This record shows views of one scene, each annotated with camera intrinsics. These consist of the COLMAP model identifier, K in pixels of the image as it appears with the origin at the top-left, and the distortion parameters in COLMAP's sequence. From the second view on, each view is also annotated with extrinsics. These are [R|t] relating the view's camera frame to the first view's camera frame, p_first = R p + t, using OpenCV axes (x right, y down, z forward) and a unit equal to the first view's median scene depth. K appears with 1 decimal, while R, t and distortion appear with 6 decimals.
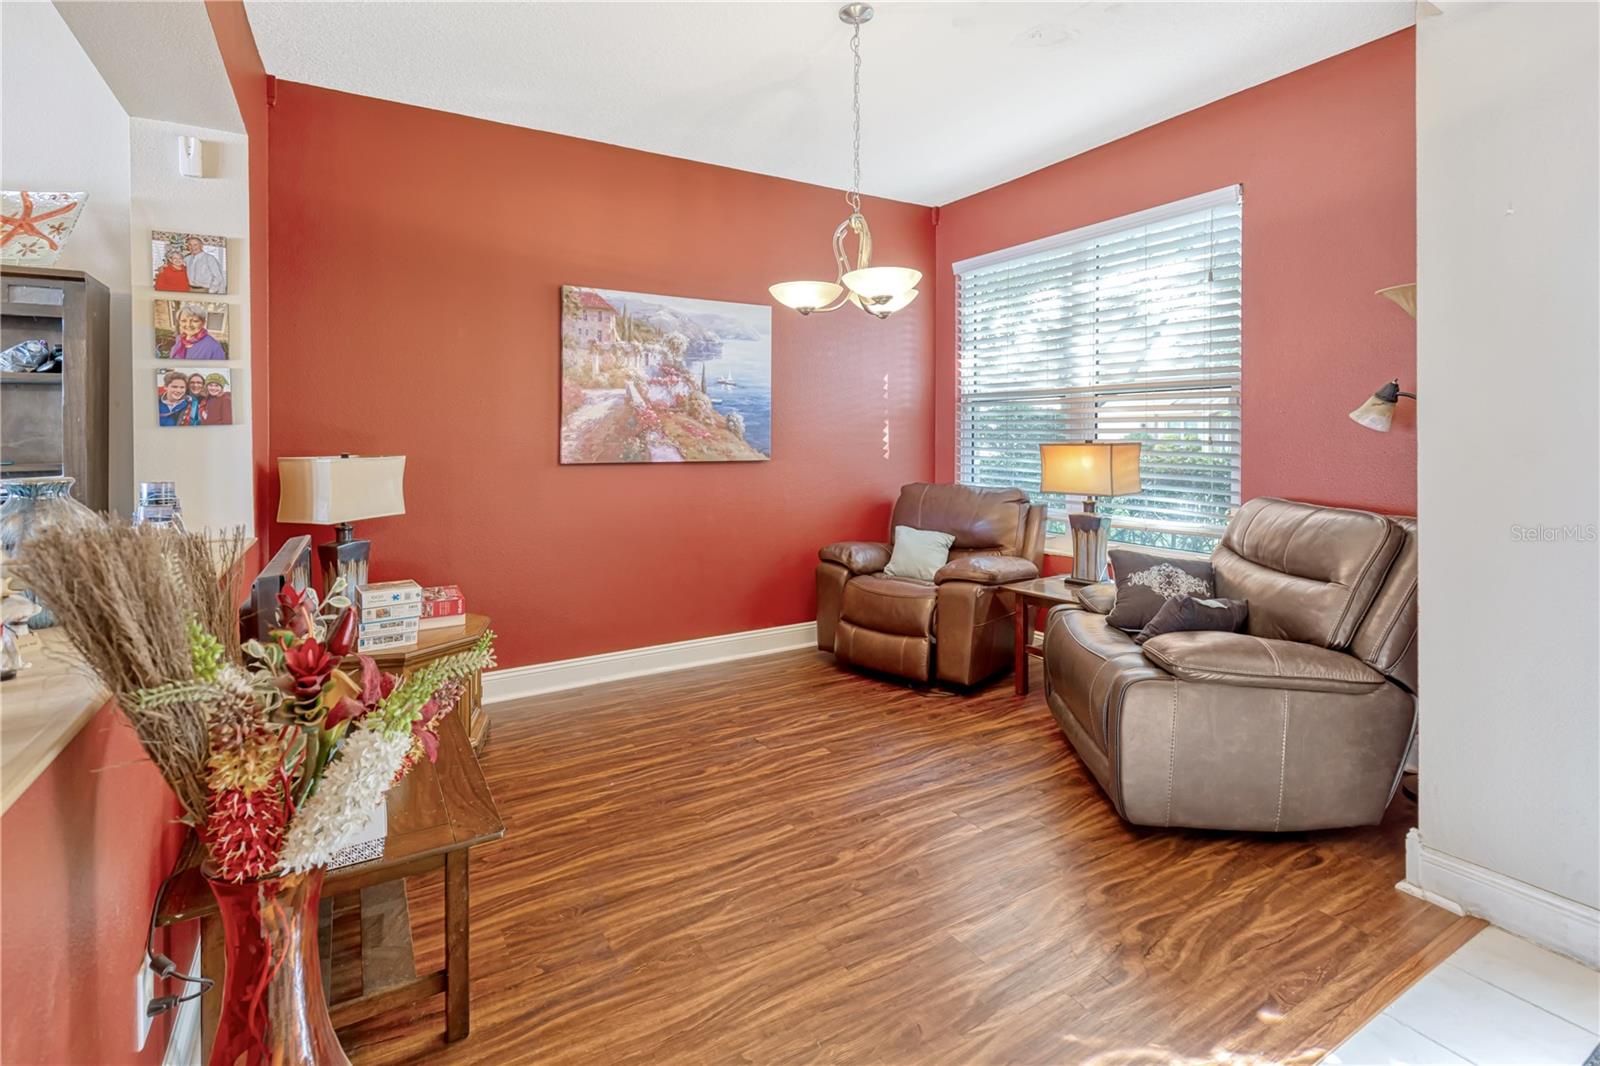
lens RADIAL K [[758.7, 0, 795.9], [0, 758.7, 436.5], [0, 0, 1]] dist [0.002035, 0.000148]
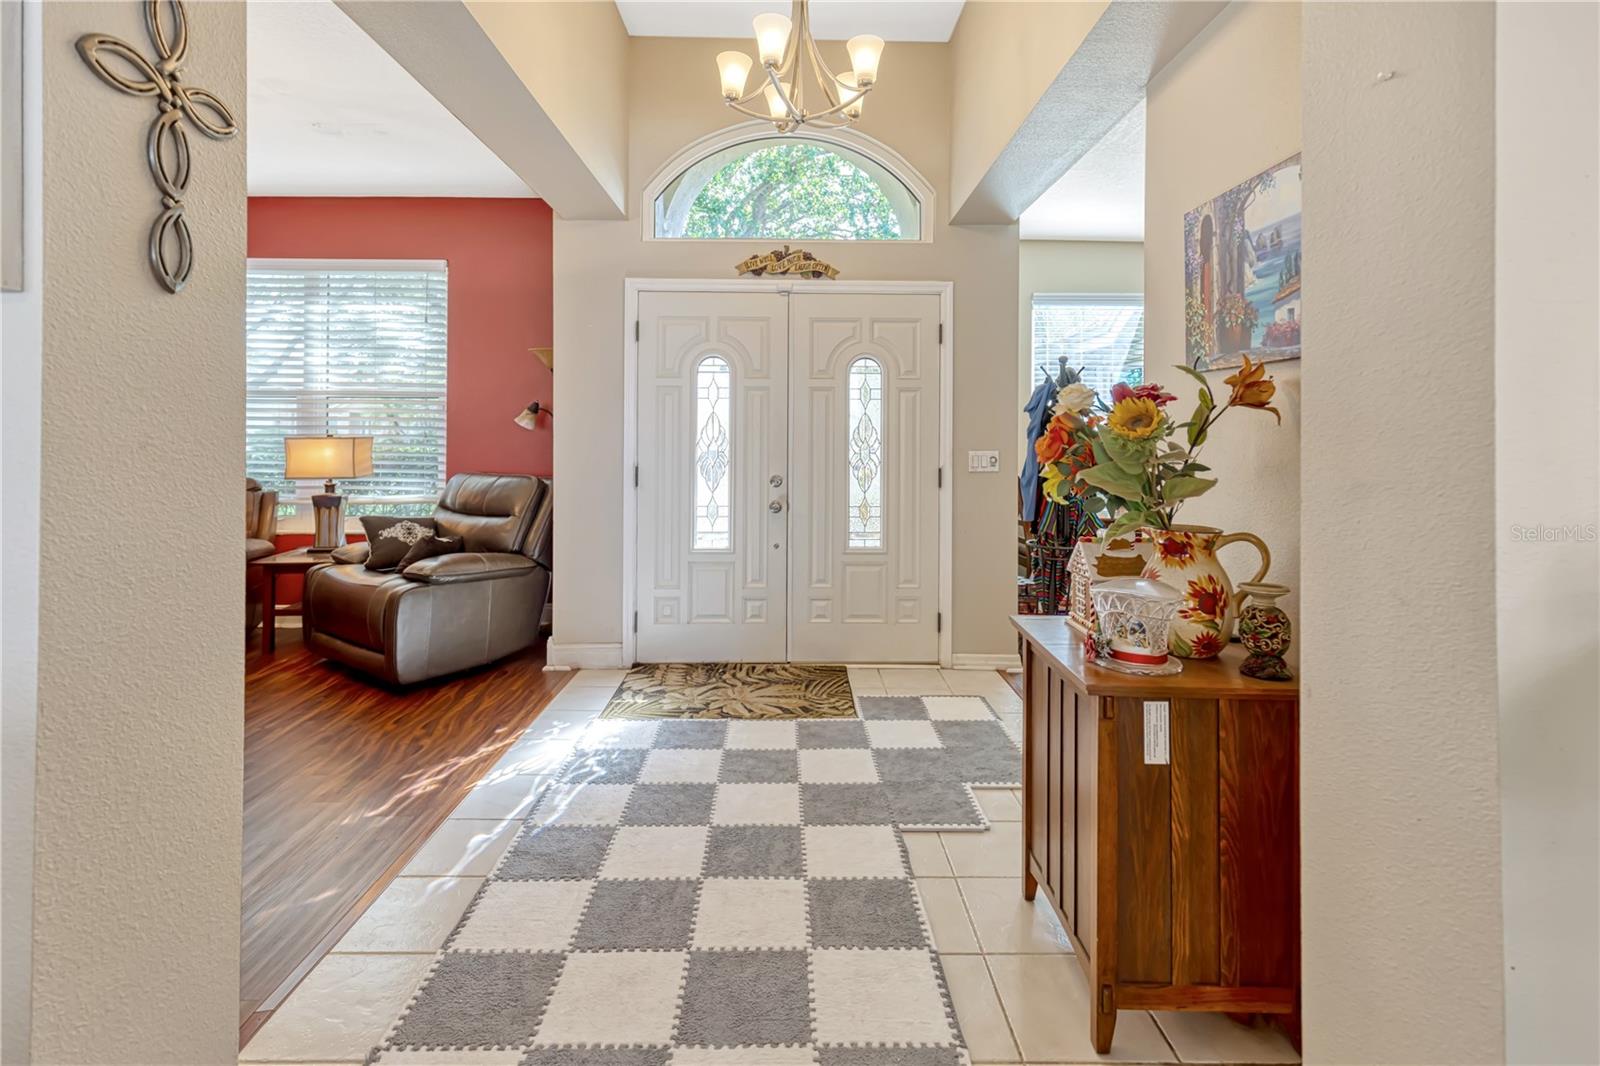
lens RADIAL K [[758.7, 0, 807.6], [0, 758.7, 429.9], [0, 0, 1]] dist [0.002035, 0.000148]
pose [[0.489562, 0.009825, 0.871913, -0.428152], [-0.004270, 0.999952, -0.008870, 0.005694], [-0.871958, 0.000619, 0.489580, -0.396814]]
